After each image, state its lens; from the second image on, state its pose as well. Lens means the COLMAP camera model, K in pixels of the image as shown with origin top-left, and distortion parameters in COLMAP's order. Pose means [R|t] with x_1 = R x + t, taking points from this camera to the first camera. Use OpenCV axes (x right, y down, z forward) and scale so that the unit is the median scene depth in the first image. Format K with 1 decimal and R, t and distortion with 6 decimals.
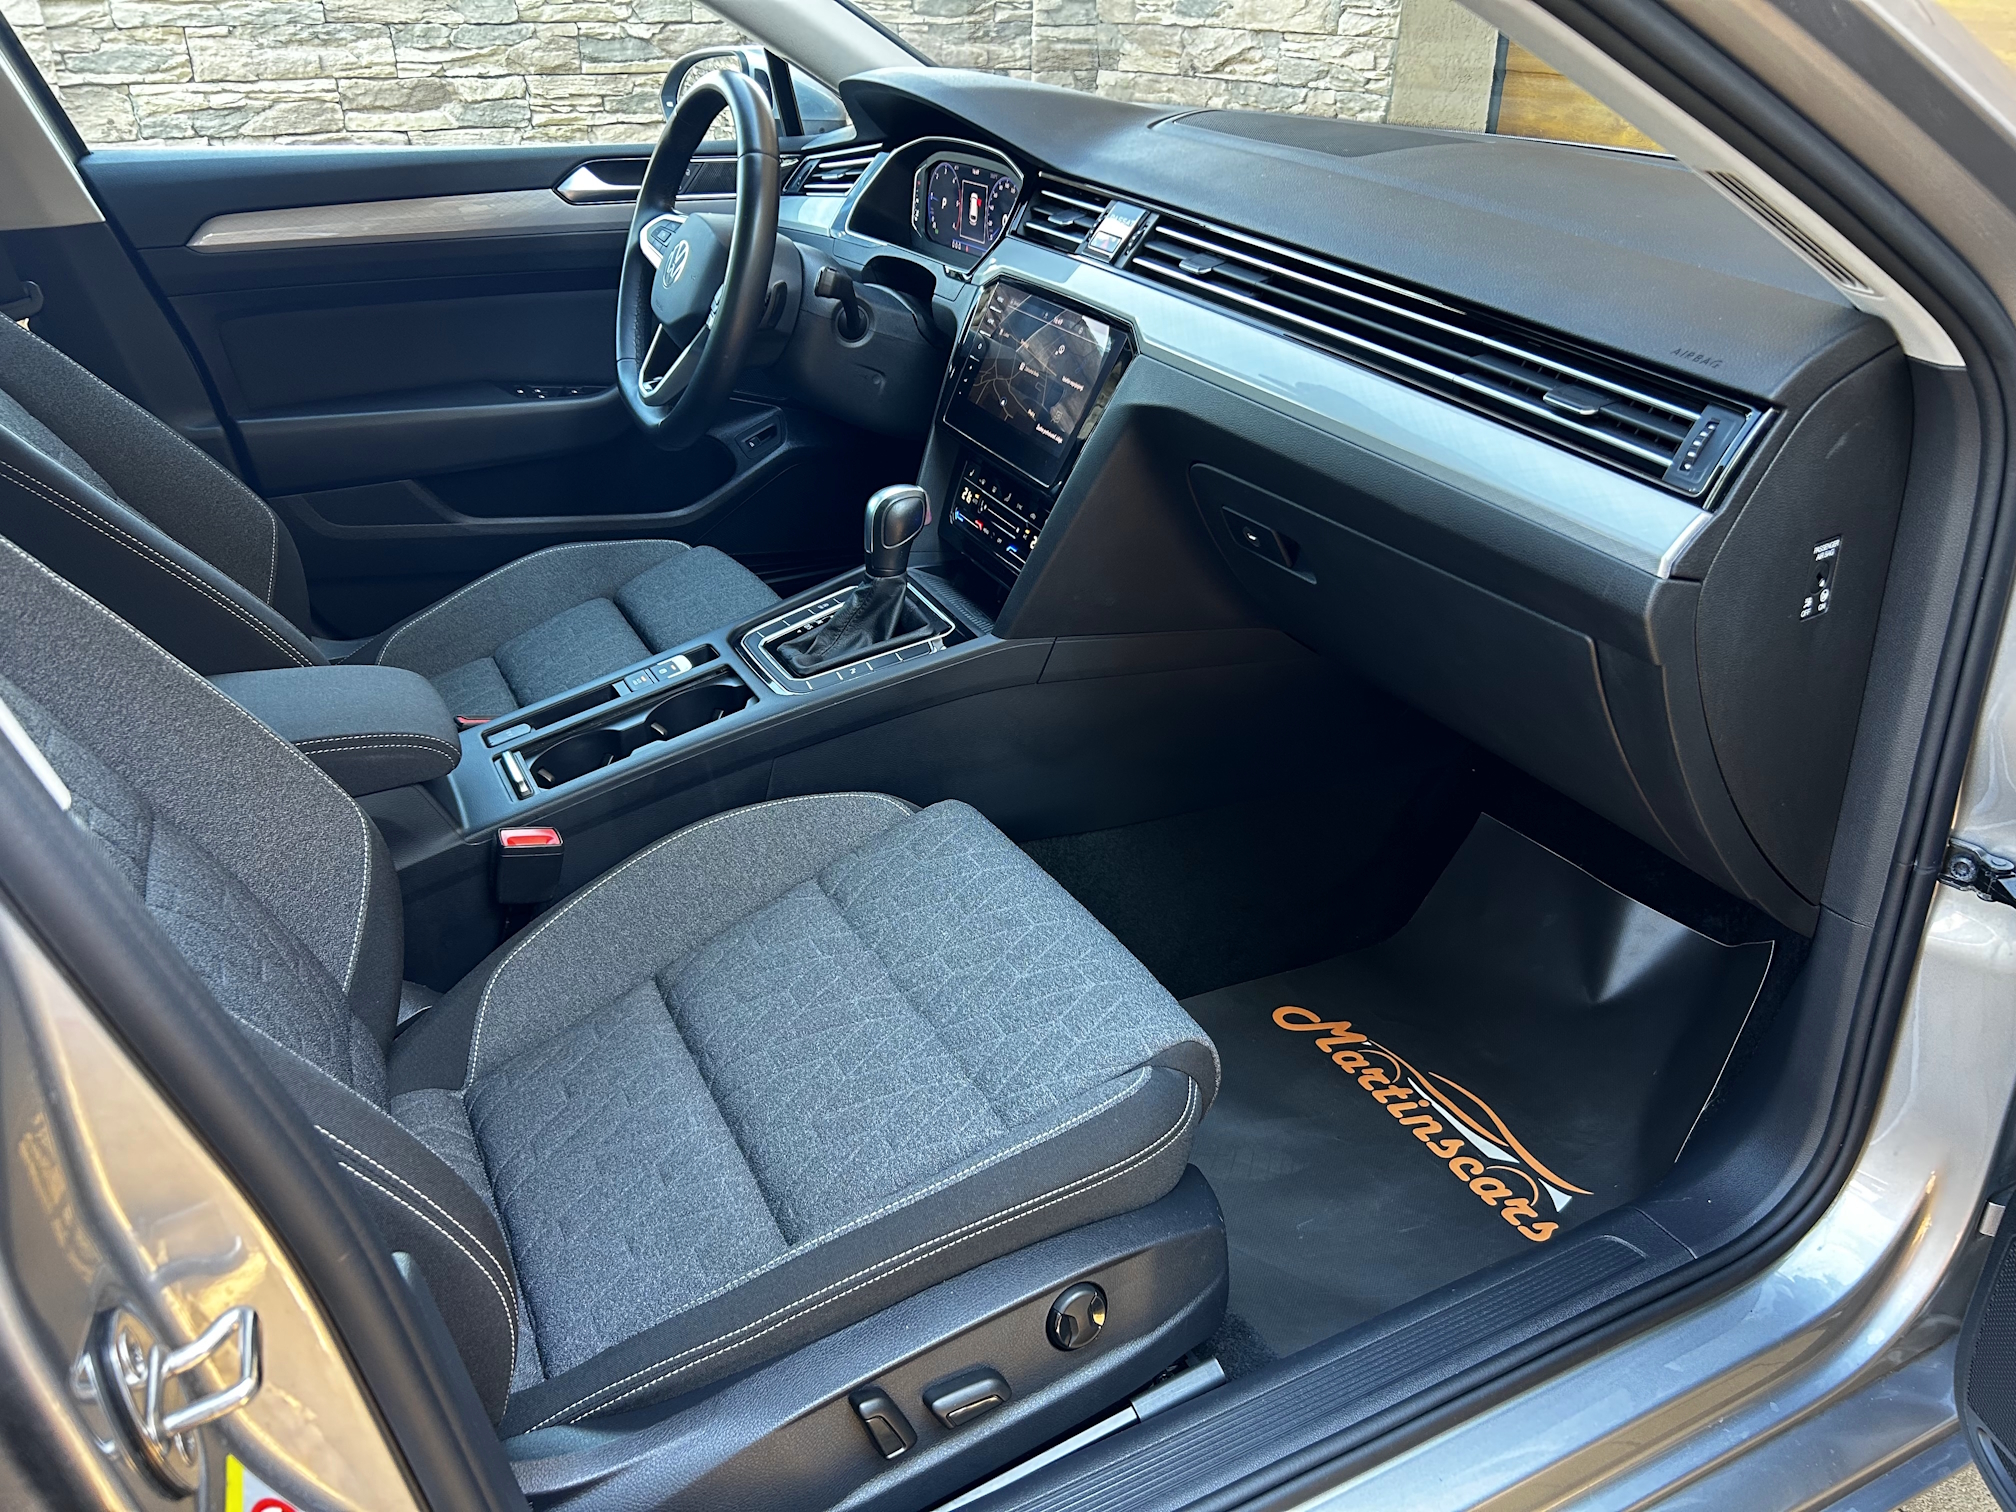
lens RADIAL K [[1512.0, 0, 999.0], [0, 1512.0, 752.4], [0, 0, 1]] dist [0.006154, -0.009858]
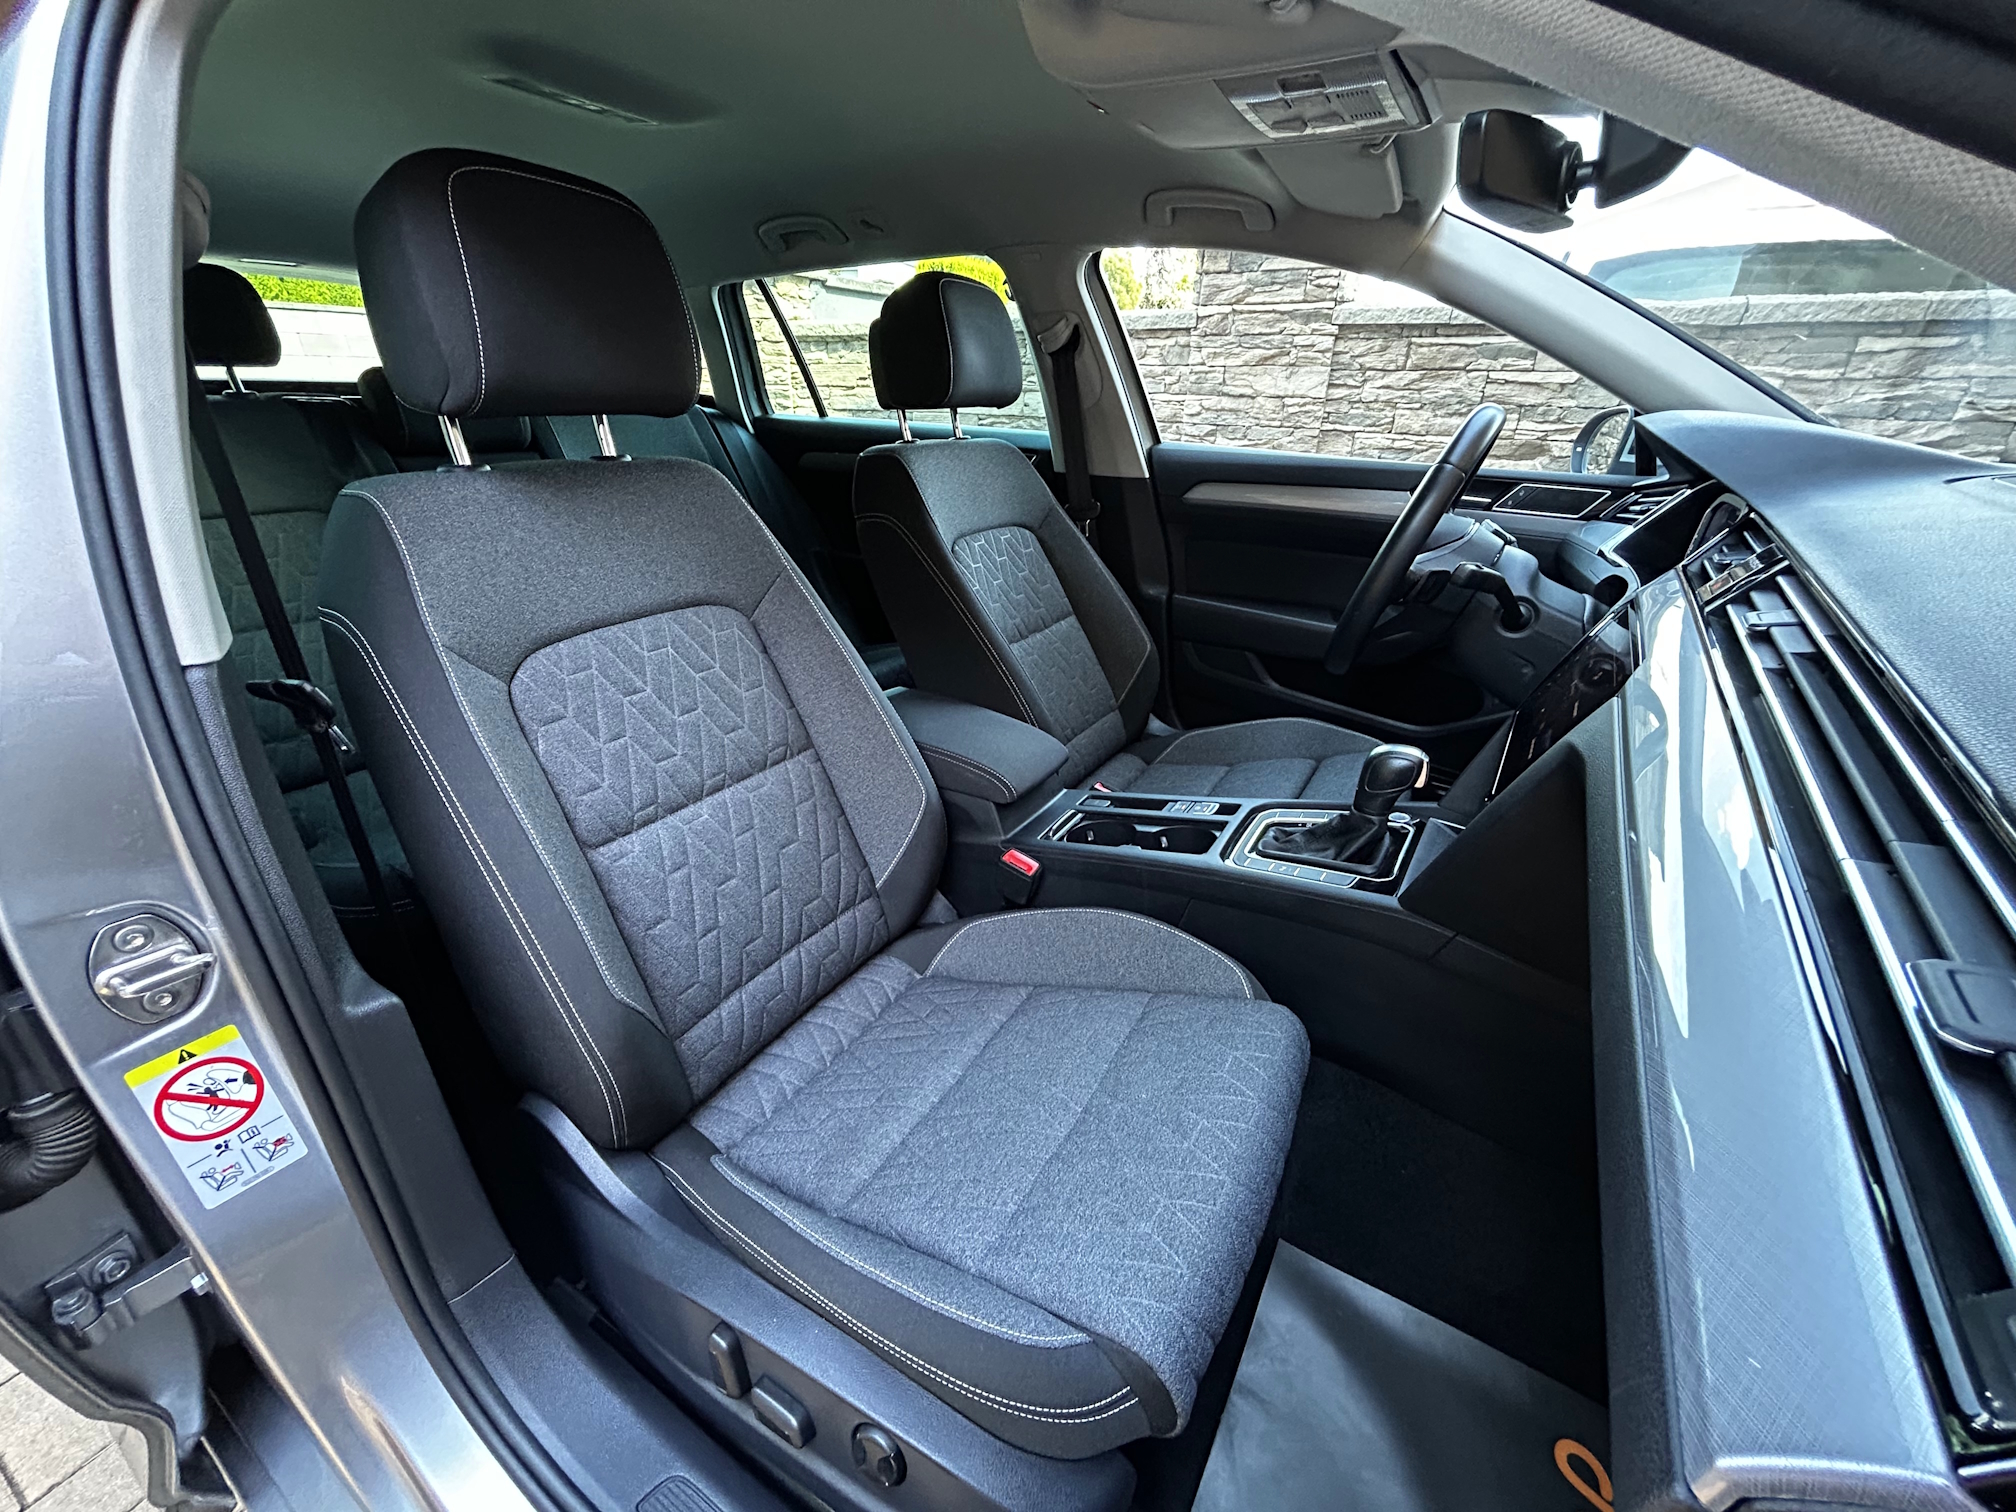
lens RADIAL K [[797.9, 0, 1044.5], [0, 797.9, 759.8], [0, 0, 1]] dist [-0.002138, -0.000367]
pose [[0.536649, 0.360783, -0.762787, 0.251208], [-0.400257, 0.904652, 0.146286, -0.144769], [0.742834, 0.226807, 0.629886, 0.410138]]
